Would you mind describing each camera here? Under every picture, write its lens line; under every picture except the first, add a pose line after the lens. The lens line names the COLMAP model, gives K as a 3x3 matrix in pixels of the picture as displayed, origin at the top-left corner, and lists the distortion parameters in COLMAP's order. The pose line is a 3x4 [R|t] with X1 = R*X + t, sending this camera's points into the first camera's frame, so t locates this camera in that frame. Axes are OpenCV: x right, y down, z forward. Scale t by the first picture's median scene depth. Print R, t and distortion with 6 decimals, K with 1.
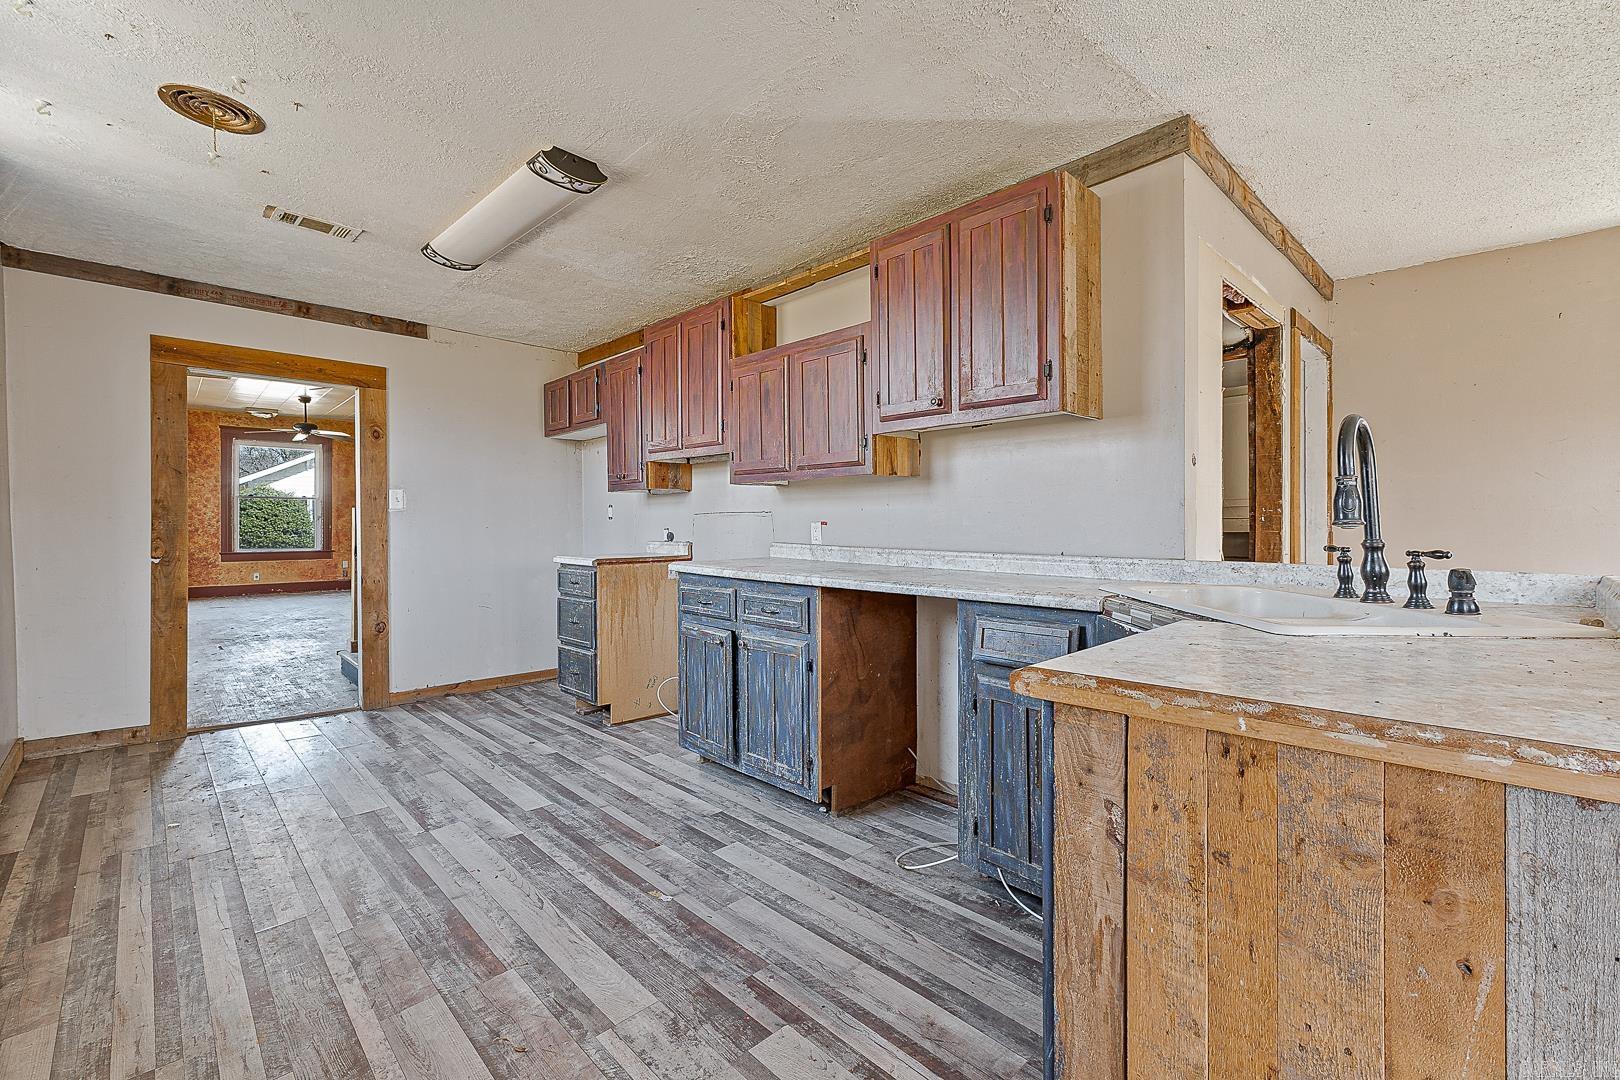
lens RADIAL K [[688.1, 0, 810.0], [0, 688.1, 528.9], [0, 0, 1]] dist [0.005960, -0.001549]
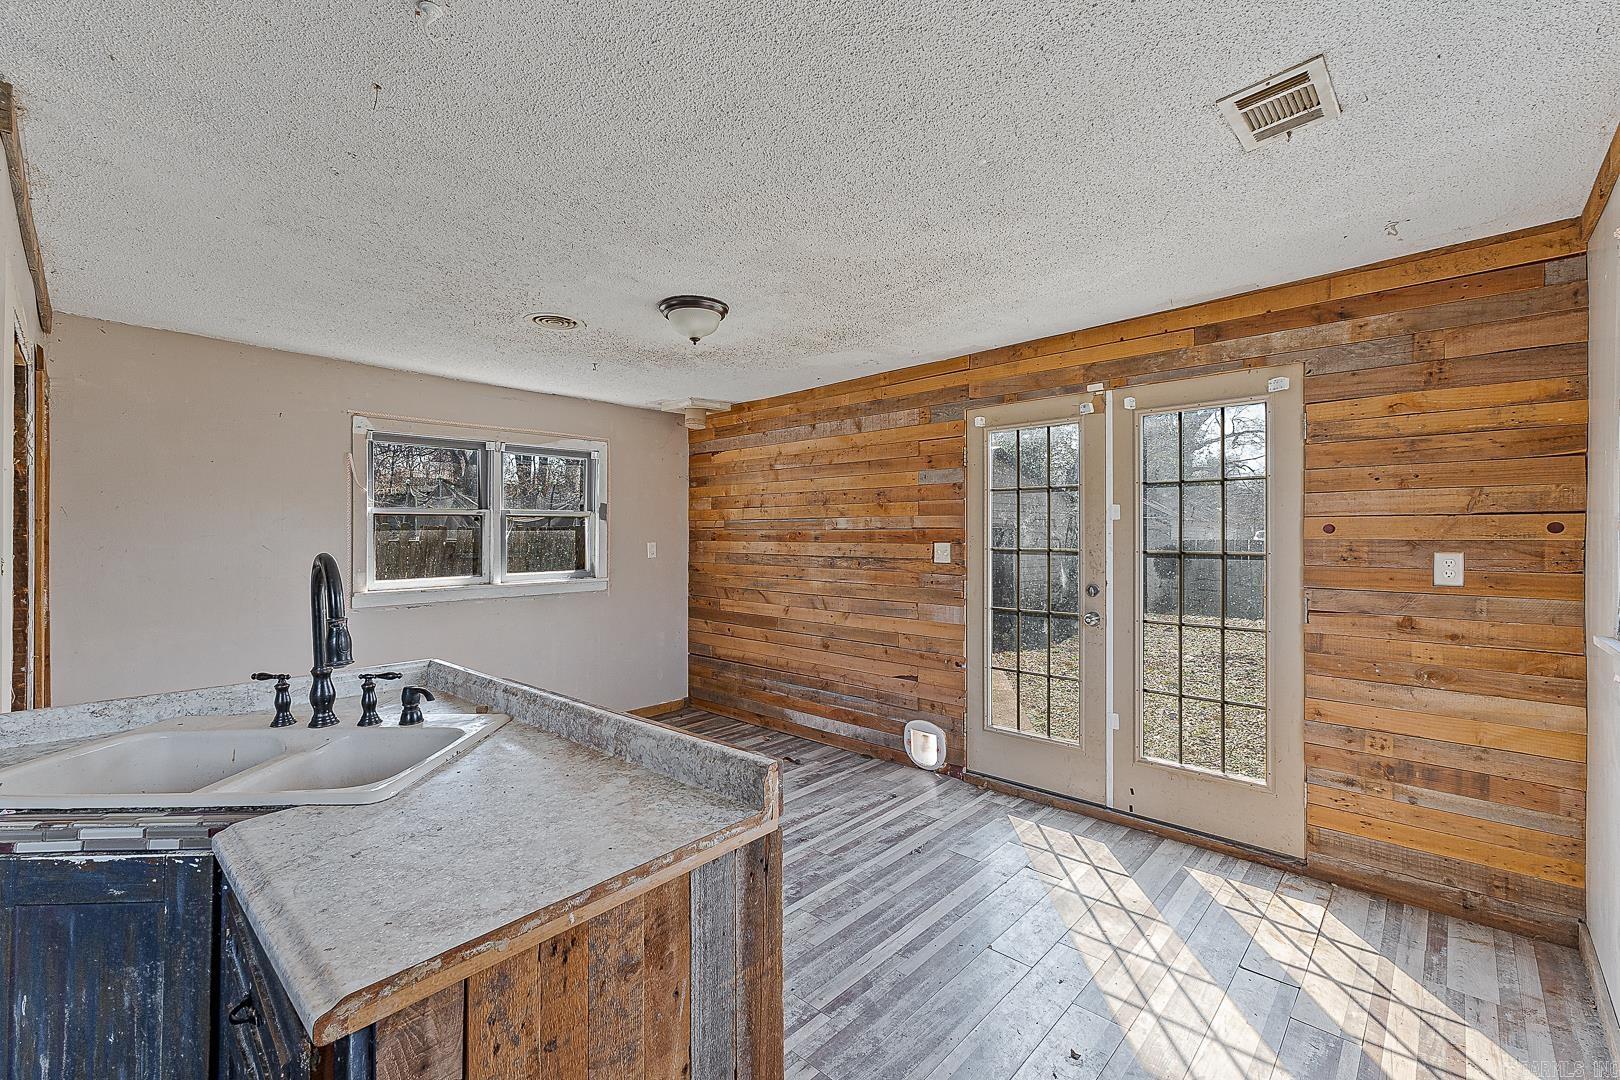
lens RADIAL K [[688.1, 0, 806.9], [0, 688.1, 543.0], [0, 0, 1]] dist [0.005960, -0.001549]
pose [[-0.052454, -0.010357, 0.998570, -0.175188], [0.012333, 0.999863, 0.011018, -0.113706], [-0.998547, 0.012893, -0.052319, 0.205478]]
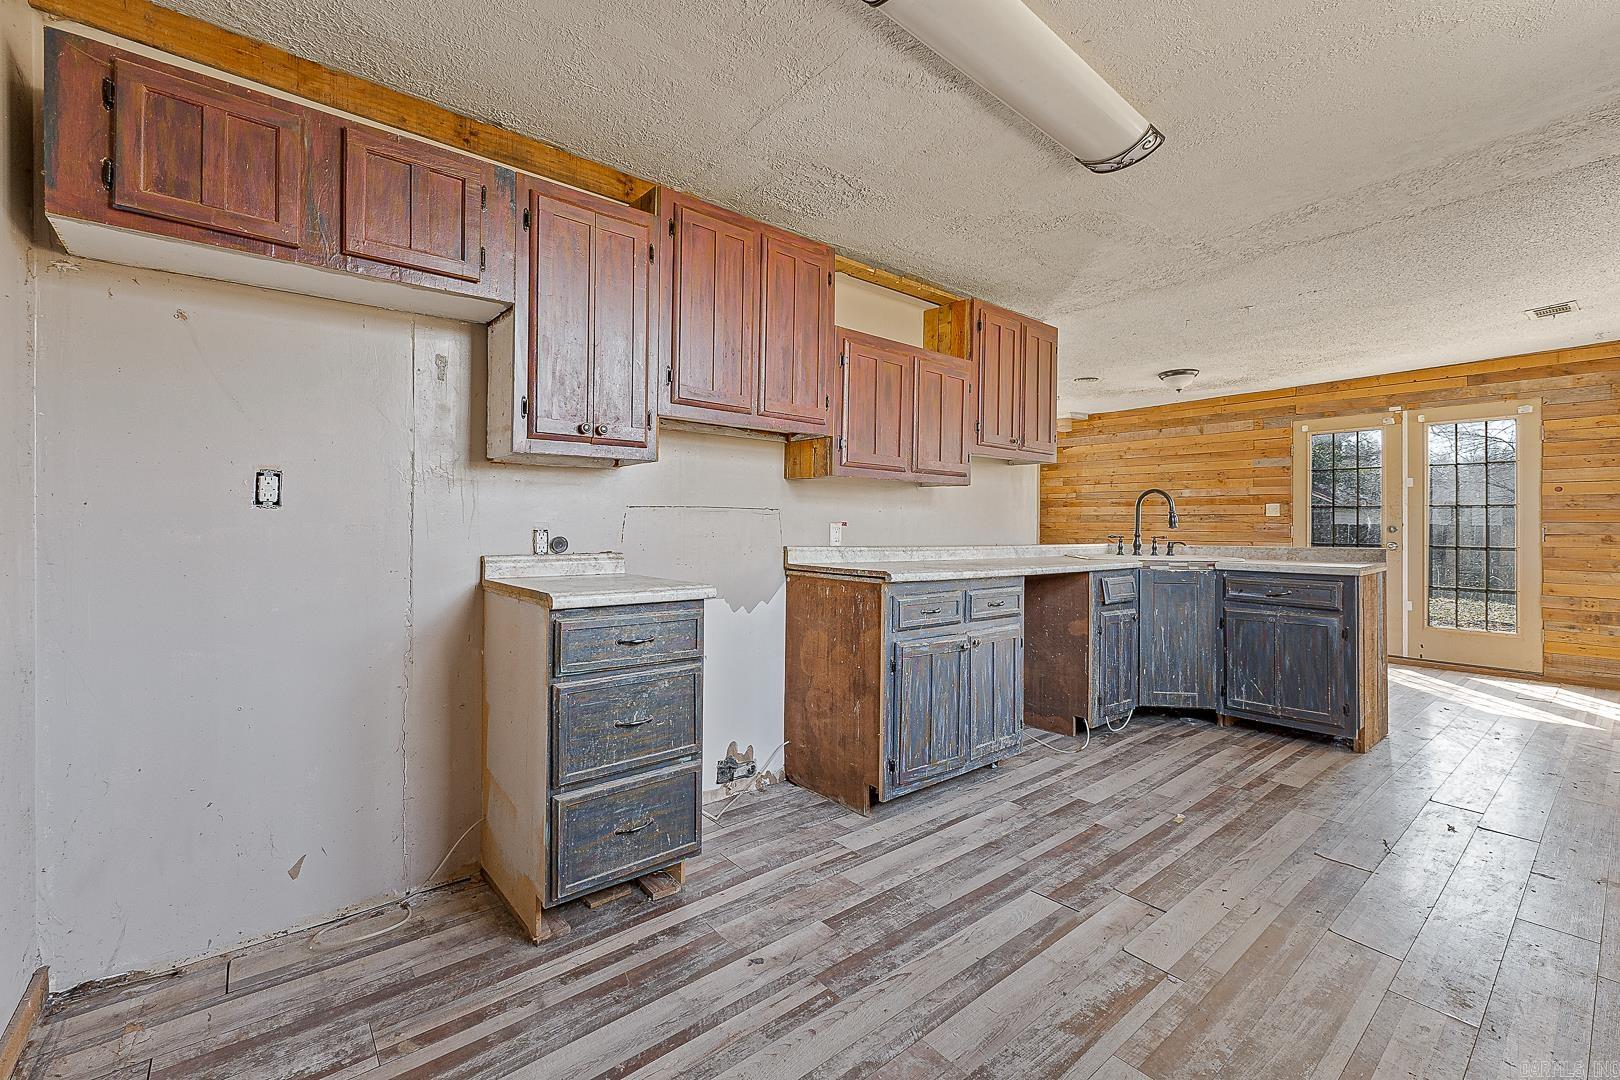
lens RADIAL K [[688.1, 0, 811.5], [0, 688.1, 527.4], [0, 0, 1]] dist [0.005960, -0.001549]
pose [[0.077373, -0.000281, 0.997002, -1.328676], [0.002602, 0.999997, 0.000079, -0.005204], [-0.996999, 0.002588, 0.077374, 1.363103]]
